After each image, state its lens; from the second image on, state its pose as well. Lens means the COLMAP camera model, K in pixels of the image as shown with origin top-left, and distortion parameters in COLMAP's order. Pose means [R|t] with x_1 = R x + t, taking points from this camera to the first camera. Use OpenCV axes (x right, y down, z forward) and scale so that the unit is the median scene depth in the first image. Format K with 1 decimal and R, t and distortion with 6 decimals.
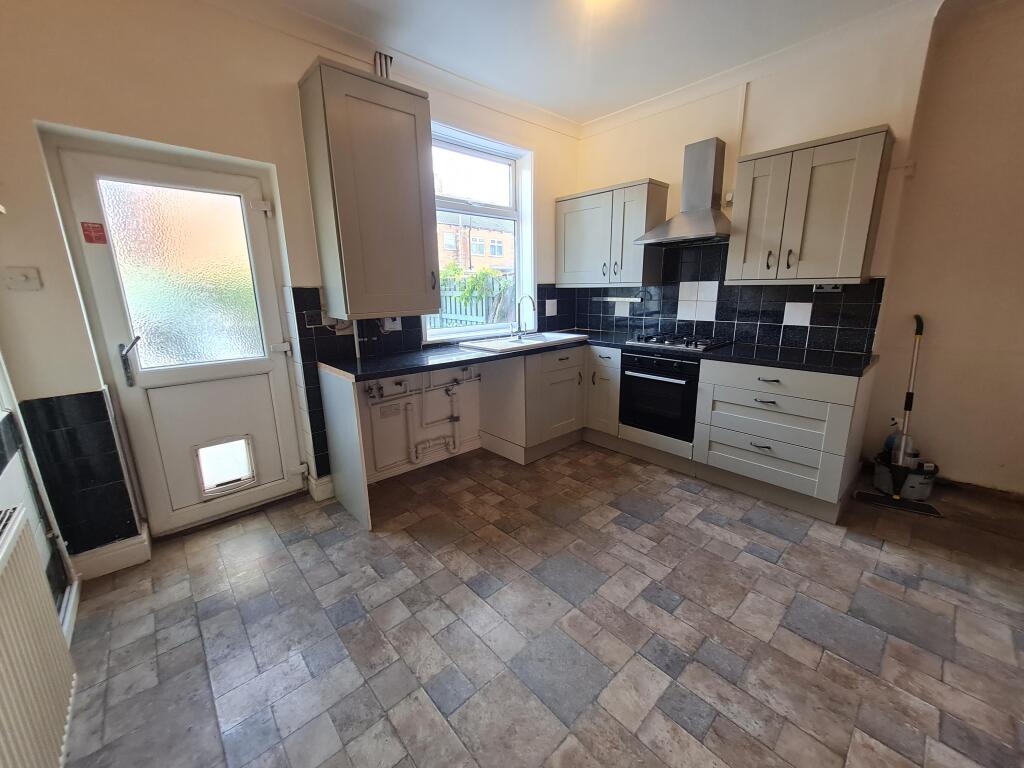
lens RADIAL K [[405.1, 0, 515.3], [0, 405.1, 378.1], [0, 0, 1]] dist [0.014294, -0.000884]
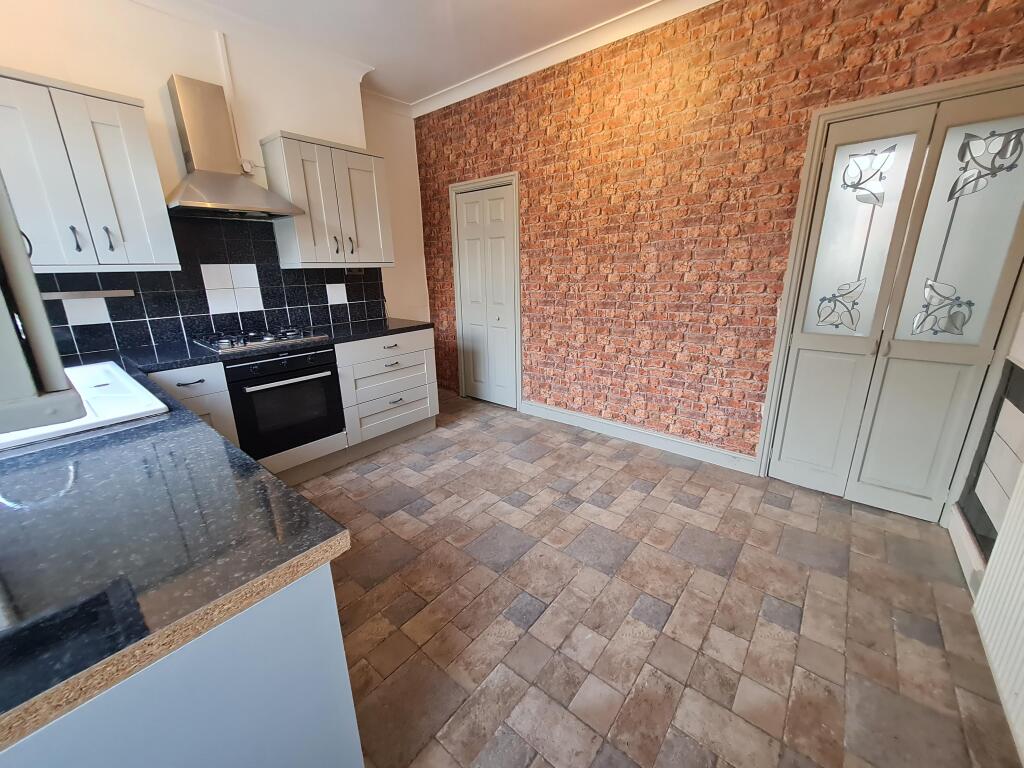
lens RADIAL K [[405.1, 0, 513.2], [0, 405.1, 382.4], [0, 0, 1]] dist [0.014294, -0.000884]
pose [[-0.143596, -0.261087, 0.954575, -0.658689], [0.237630, 0.927255, 0.289361, -0.169450], [-0.960683, 0.268386, -0.071108, 0.814501]]
